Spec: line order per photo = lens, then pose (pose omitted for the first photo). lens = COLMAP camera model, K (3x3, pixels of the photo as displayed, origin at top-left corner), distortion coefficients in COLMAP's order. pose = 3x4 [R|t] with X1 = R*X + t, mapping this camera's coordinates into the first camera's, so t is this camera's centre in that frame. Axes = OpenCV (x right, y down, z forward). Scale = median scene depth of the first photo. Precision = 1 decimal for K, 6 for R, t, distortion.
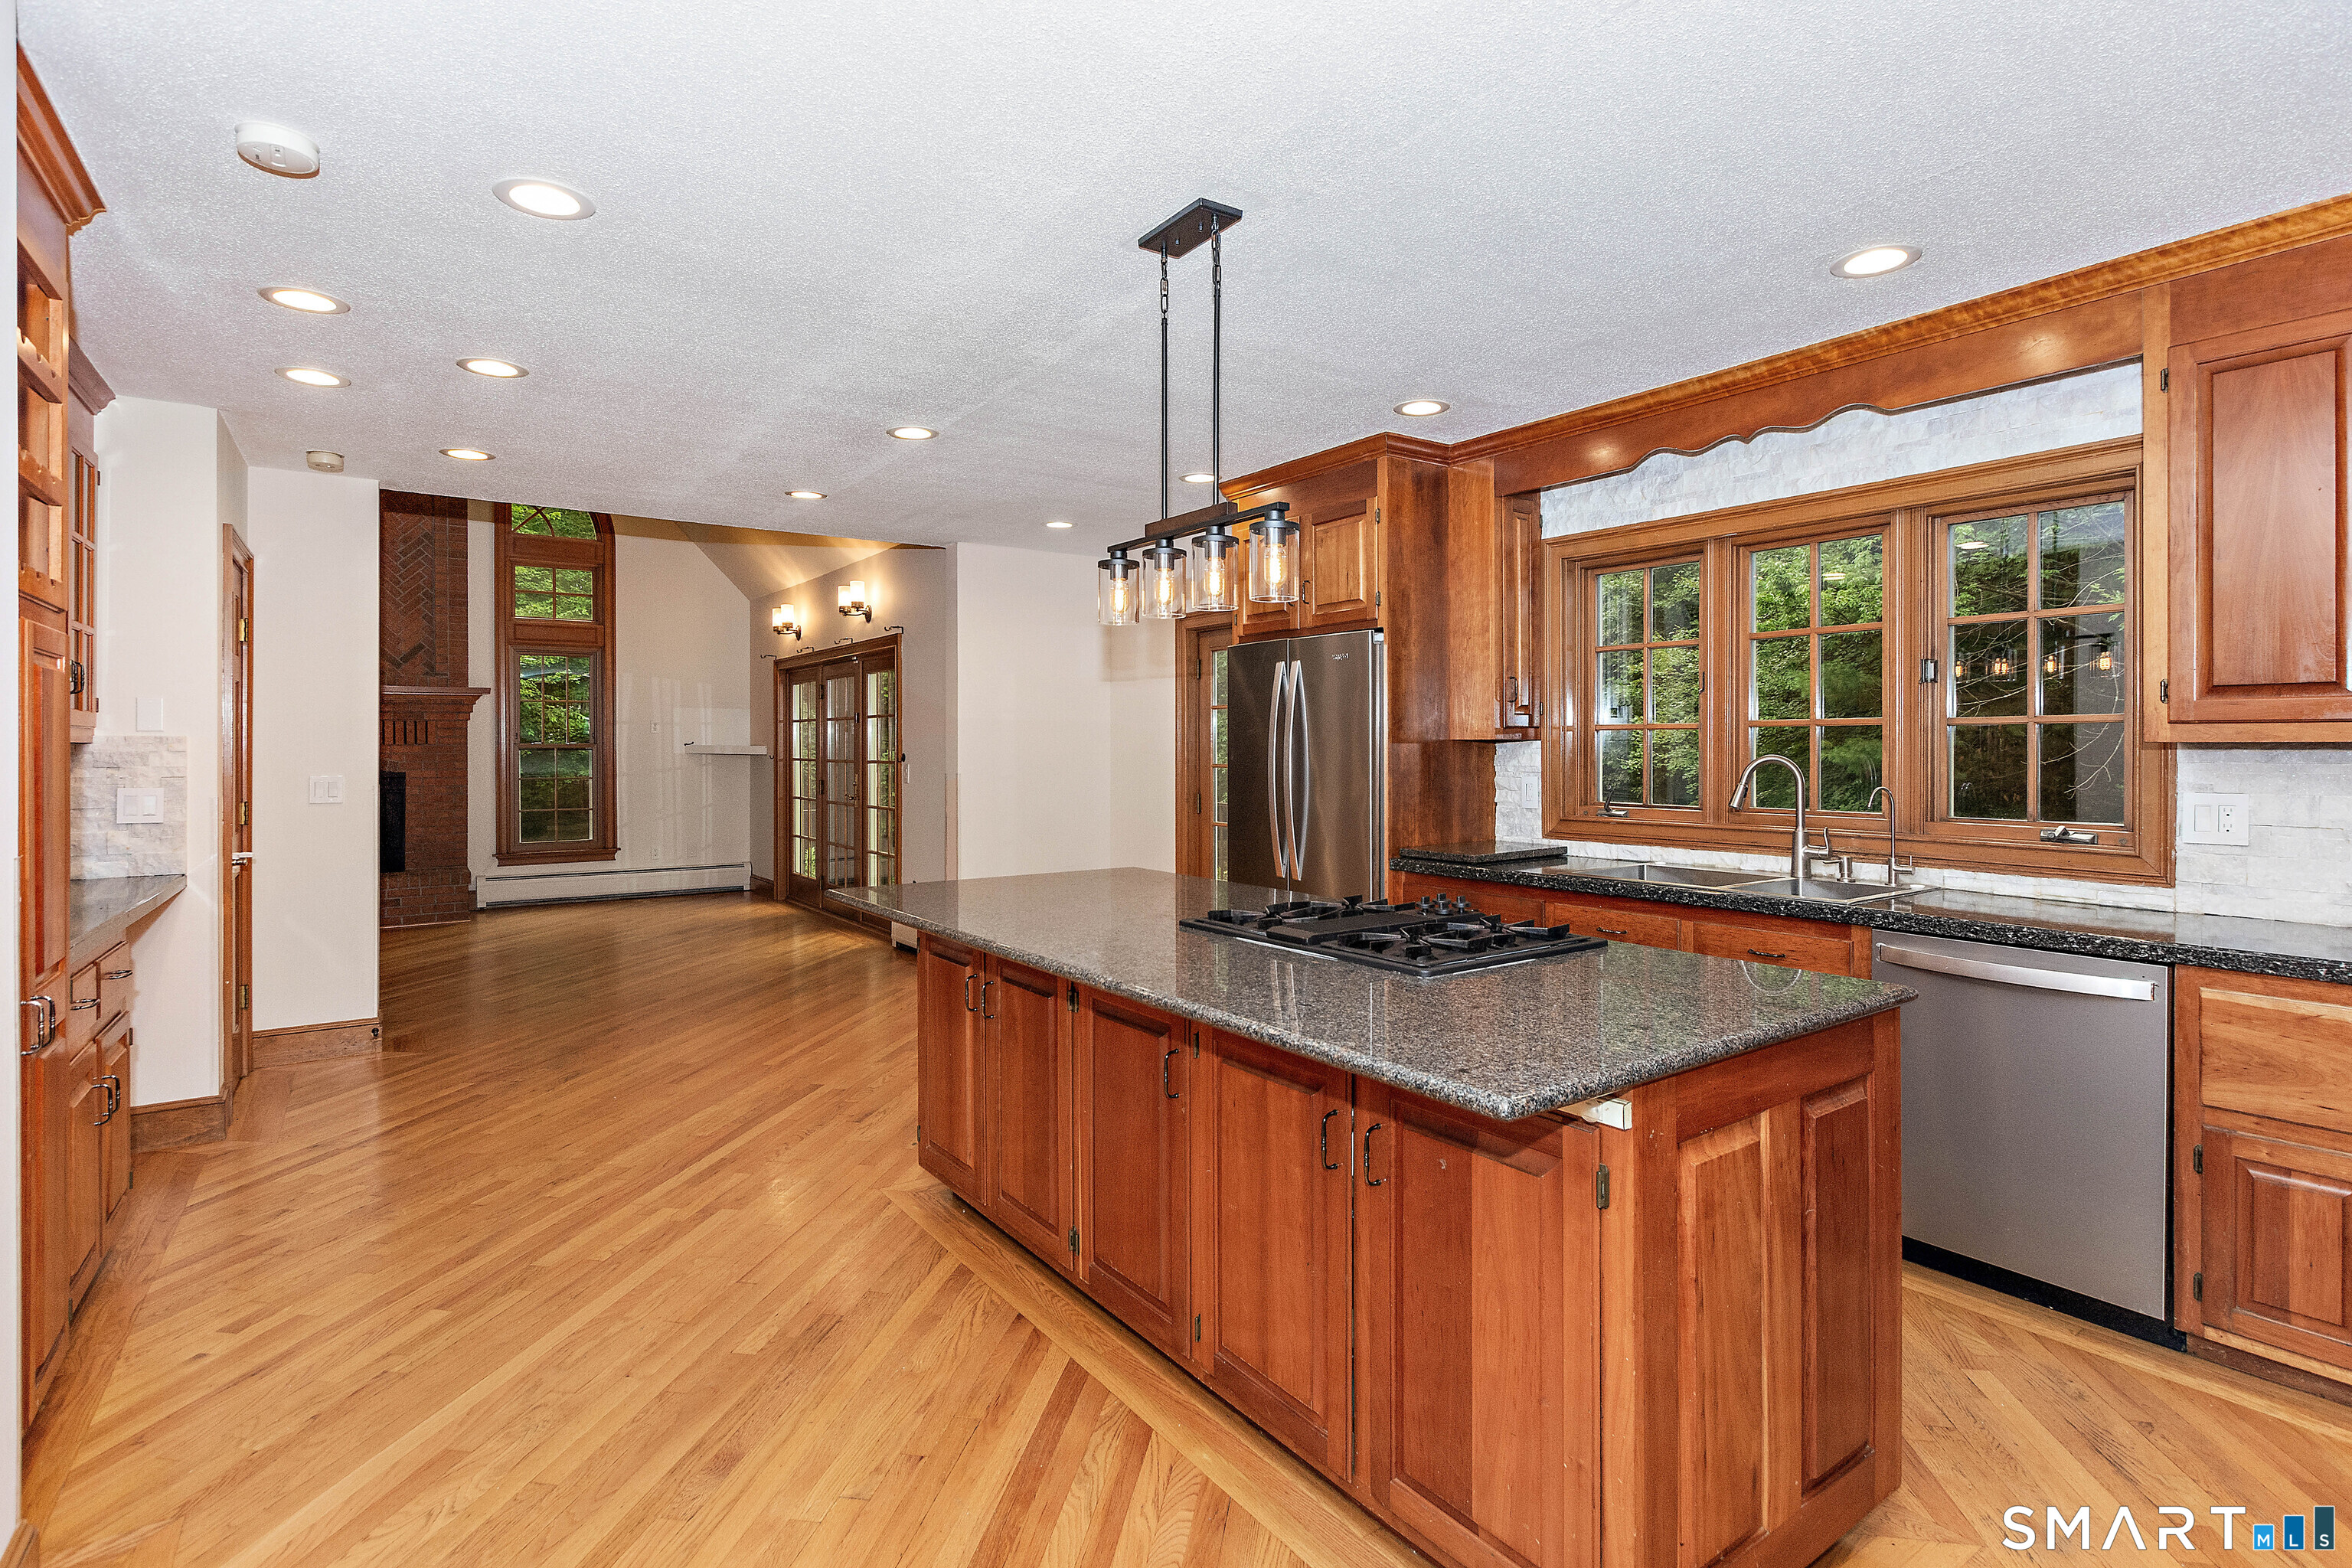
lens RADIAL K [[1142.7, 0, 1178.1], [0, 1142.7, 745.6], [0, 0, 1]] dist [-0.002108, -0.000605]
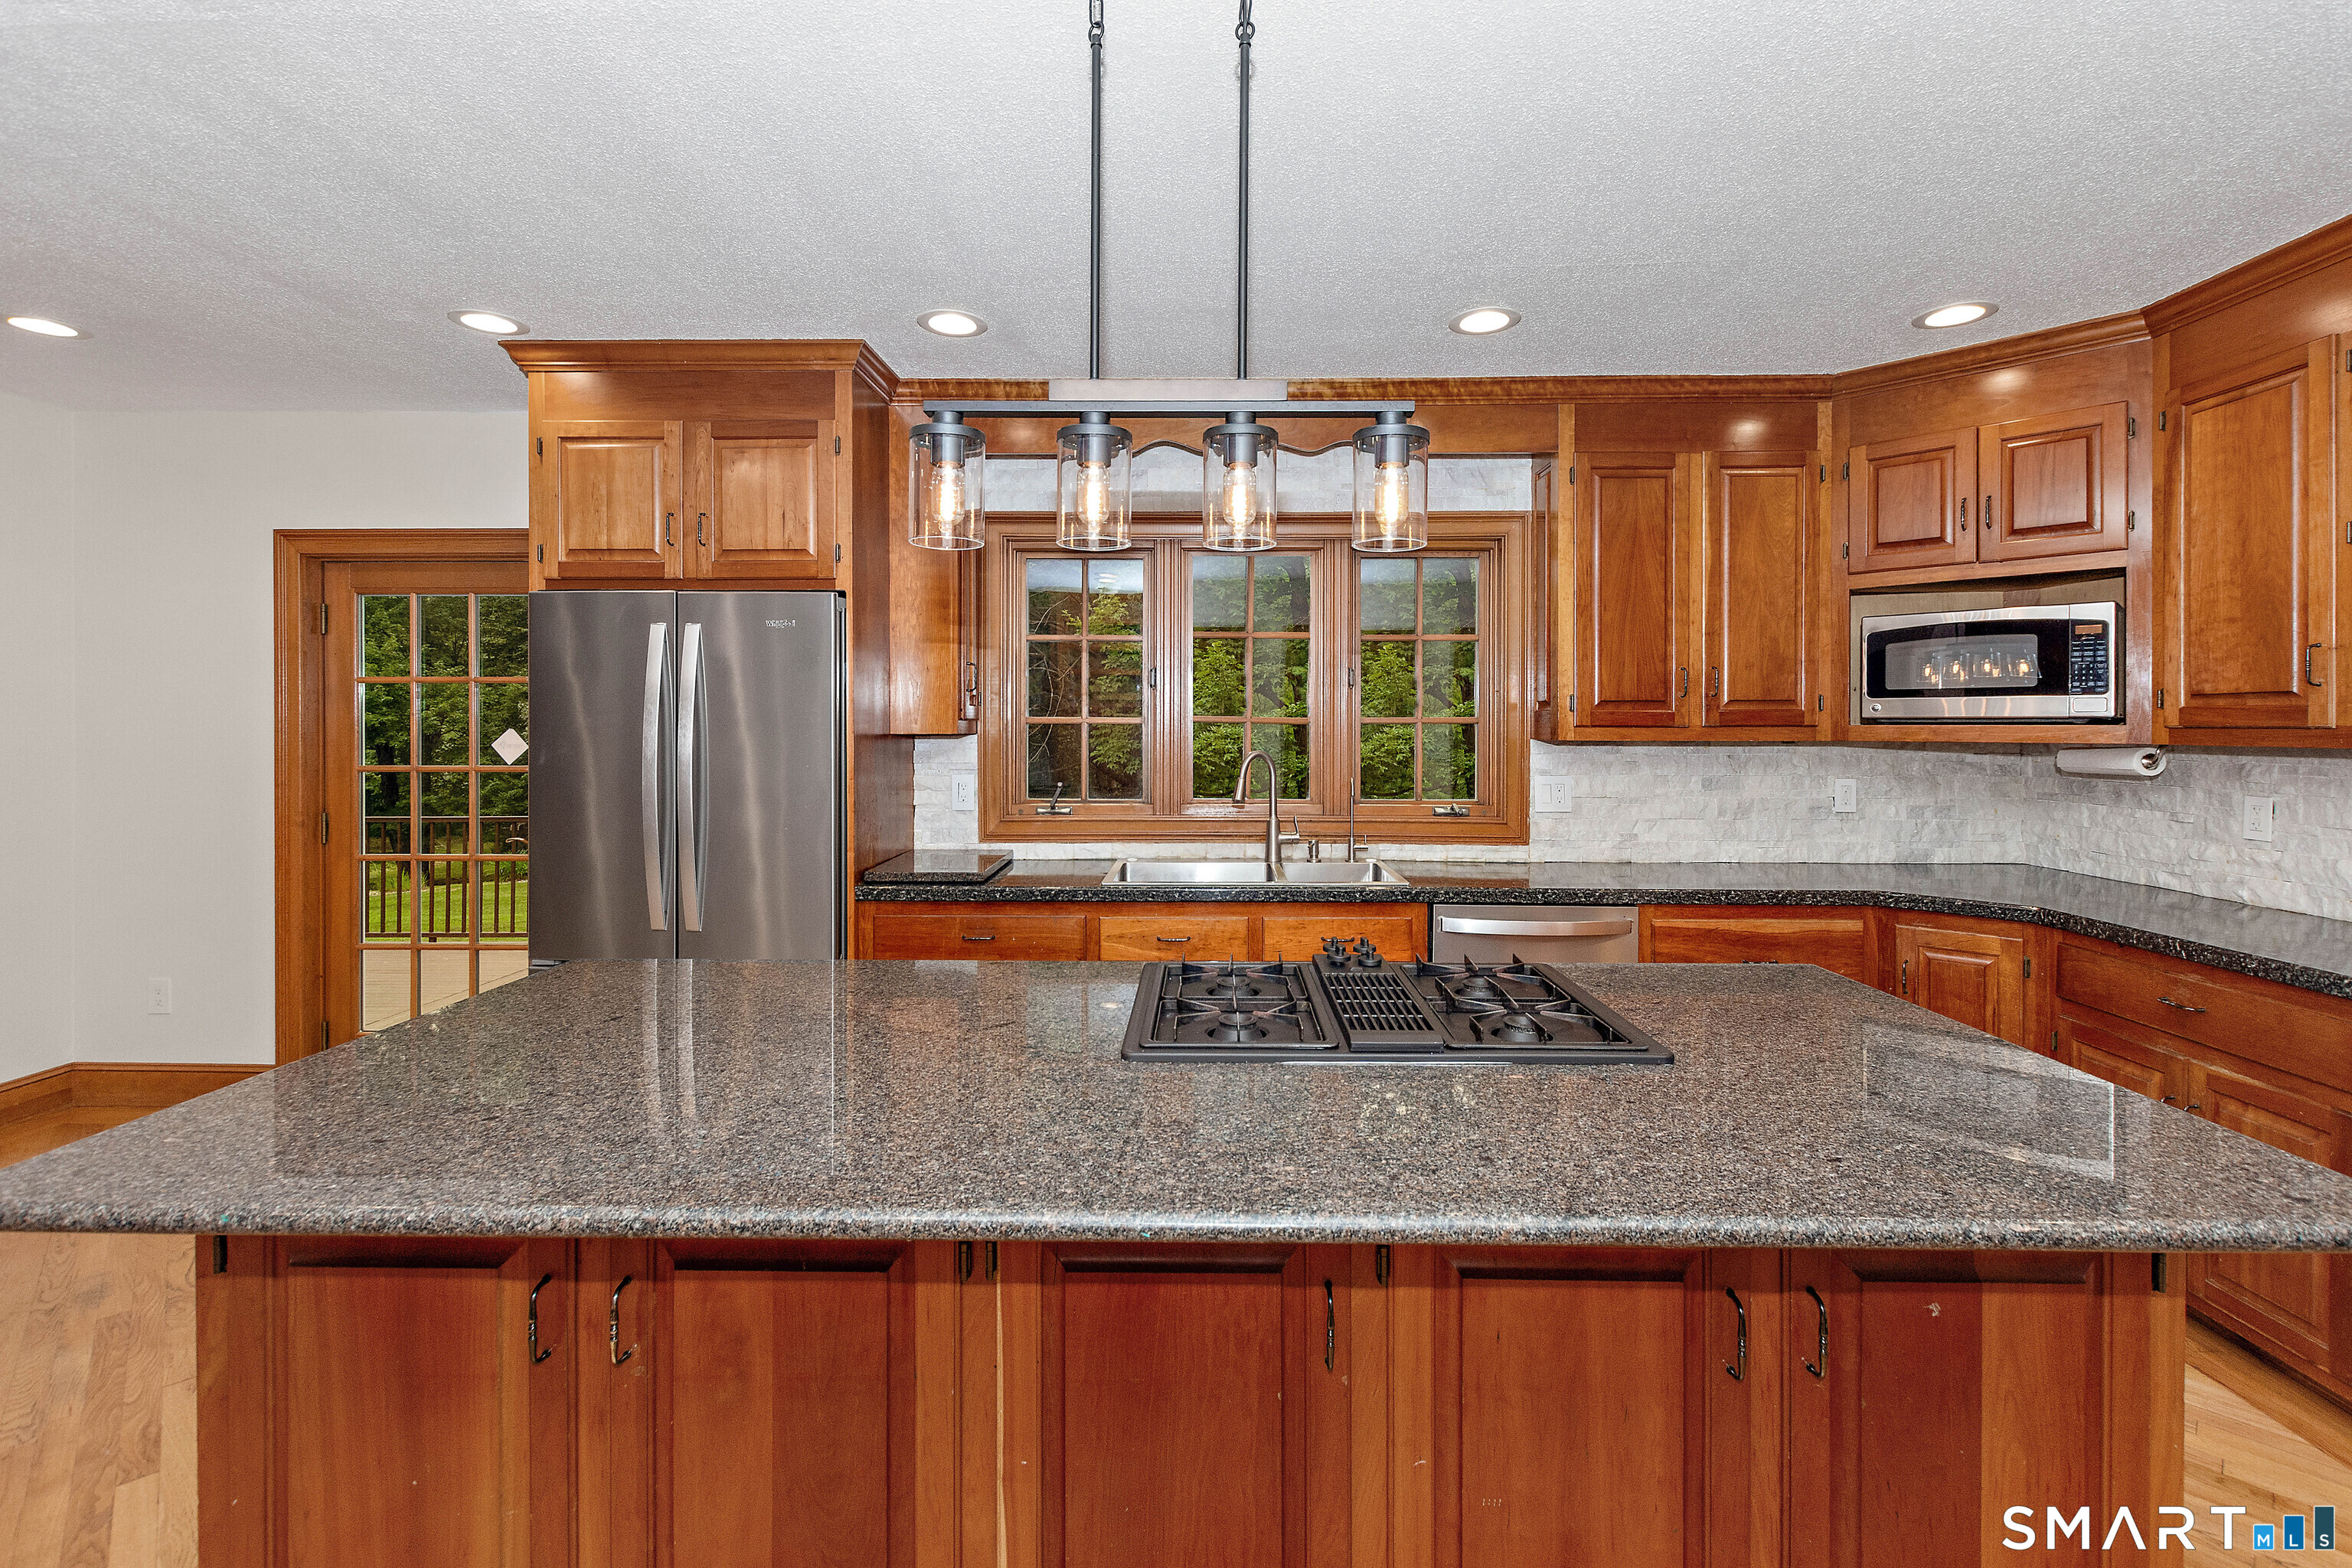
lens RADIAL K [[1026.5, 0, 1180.3], [0, 1026.5, 729.6], [0, 0, 1]] dist [0.000340, -0.000039]
pose [[0.592960, 0.000270, 0.805232, -0.285102], [-0.002763, 0.999995, 0.001699, -0.011800], [-0.805227, -0.003233, 0.592958, 0.462476]]
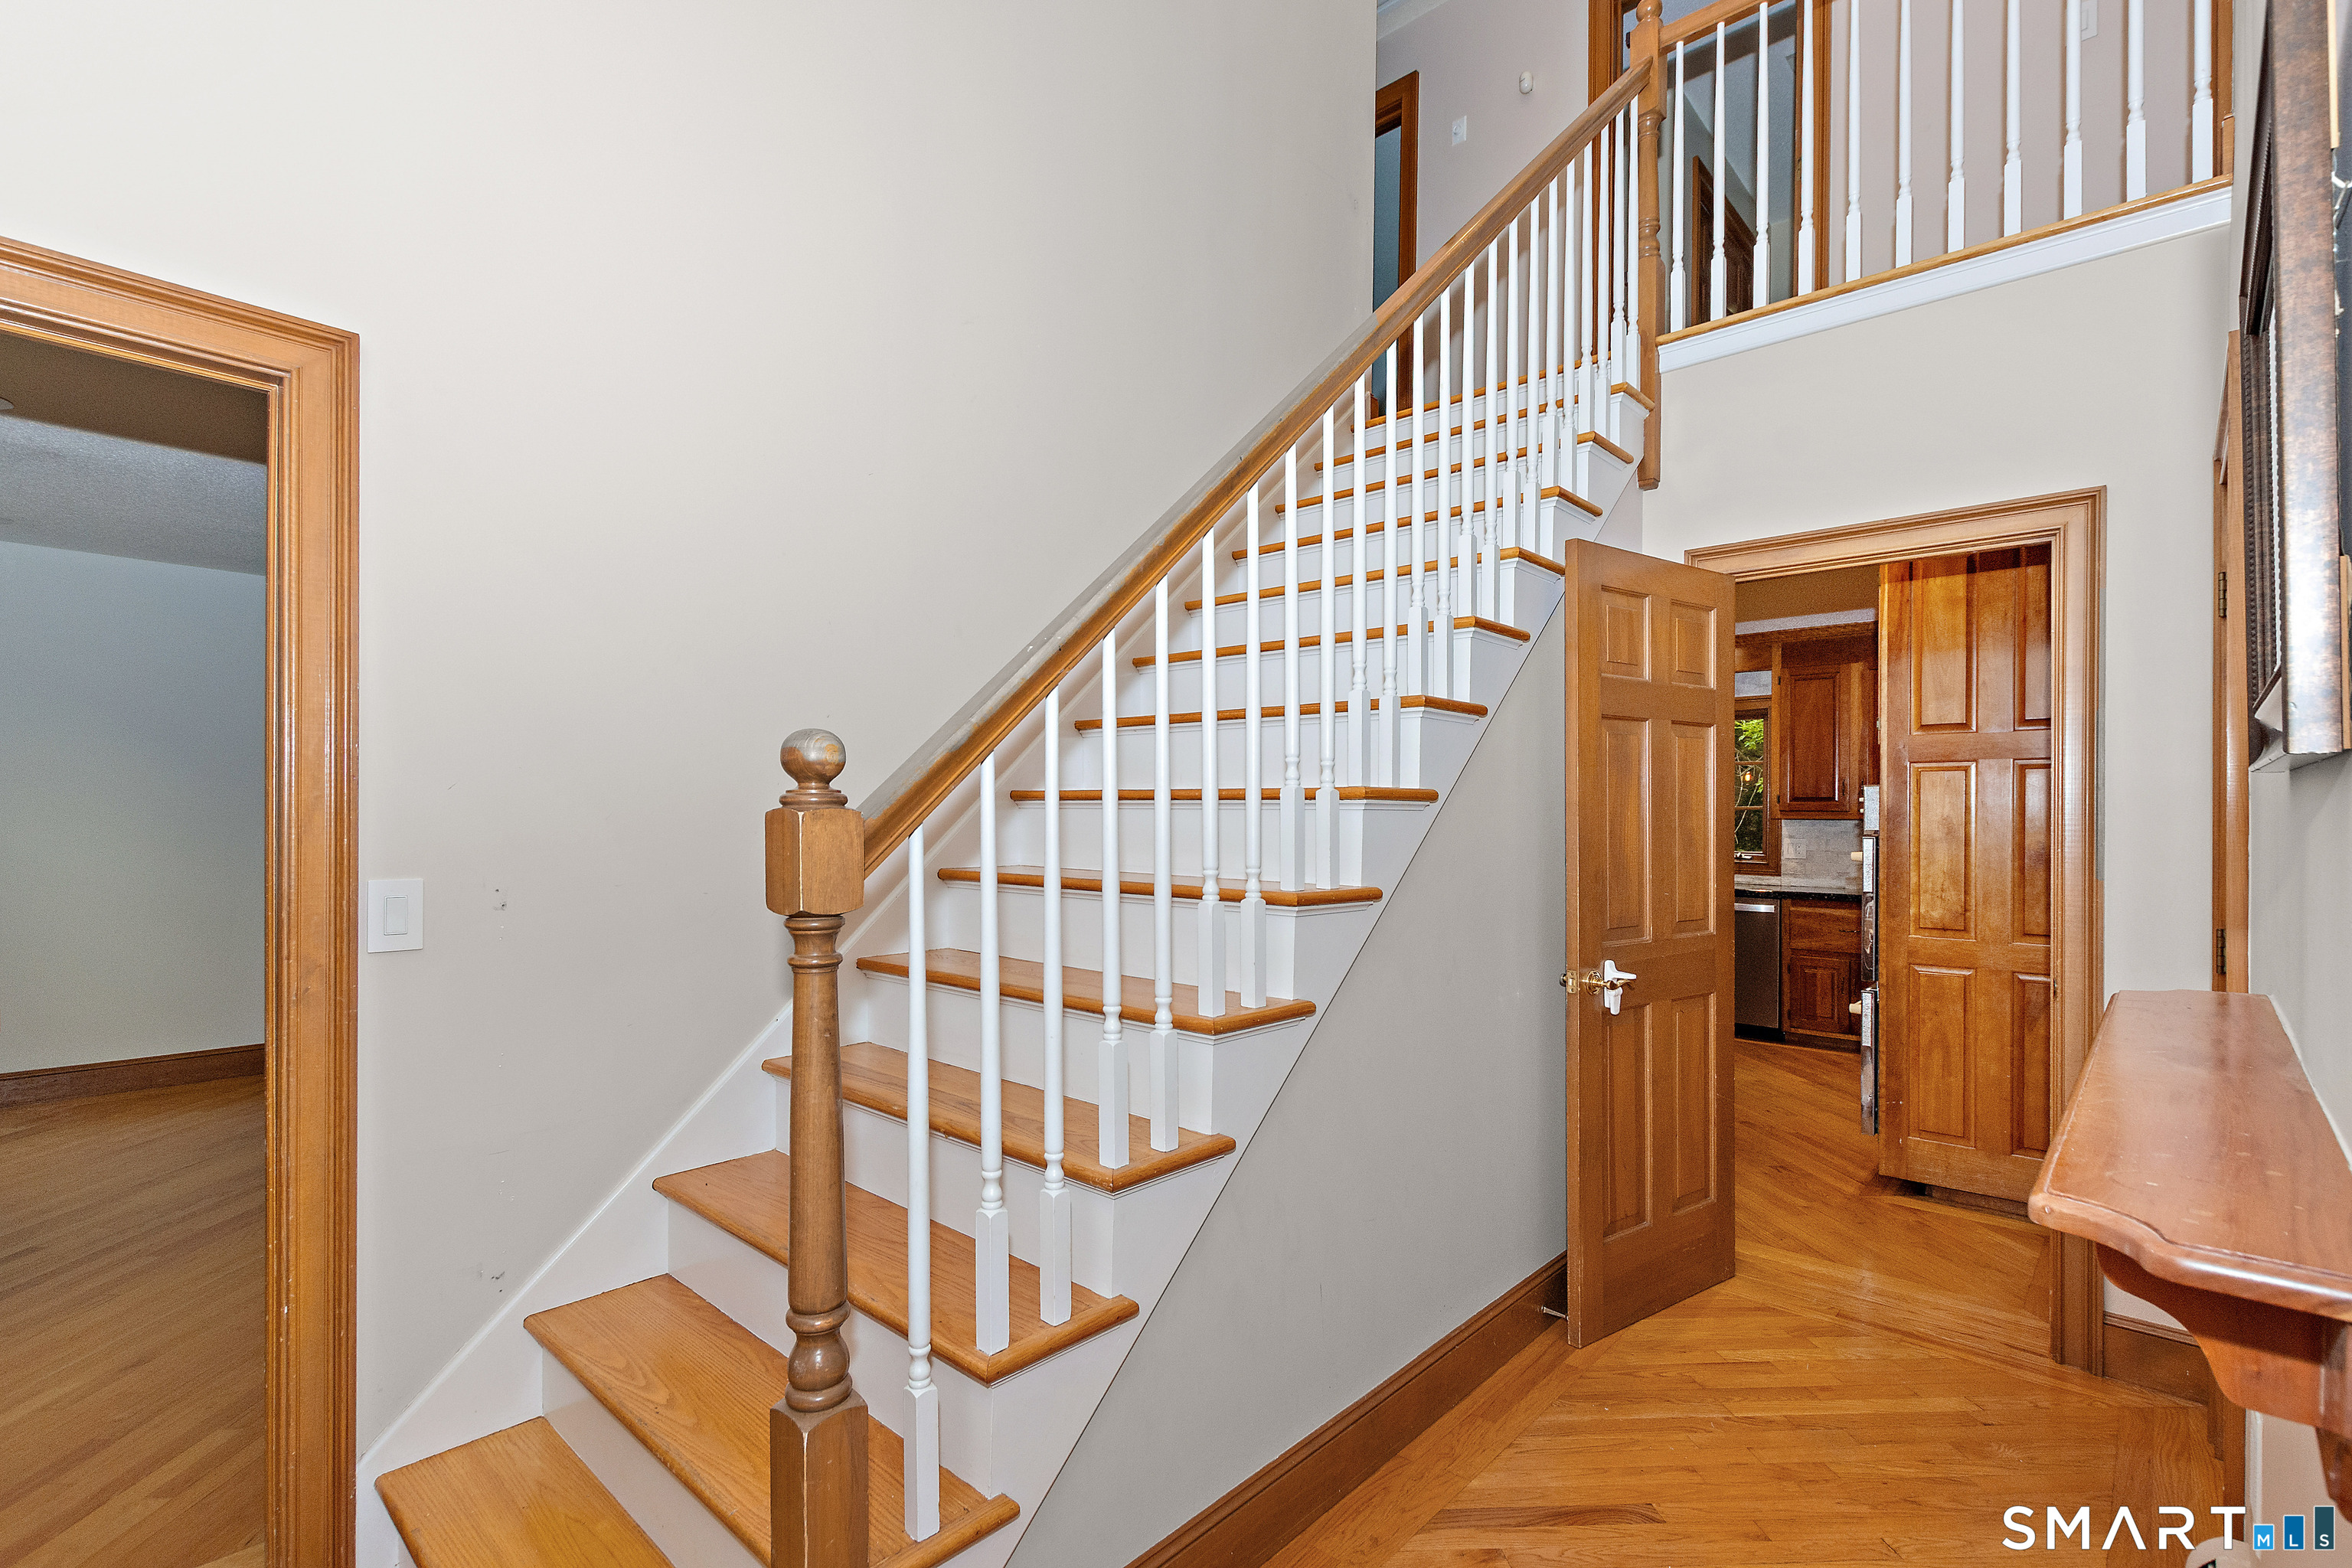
lens RADIAL K [[1077.3, 0, 1175.3], [0, 1077.3, 817.6], [0, 0, 1]] dist [0.000924, -0.000045]
pose [[0.977773, 0.007147, 0.209546, -0.708390], [-0.008051, 0.999962, 0.003462, -0.001449], [-0.209513, -0.005072, 0.977793, -0.793469]]
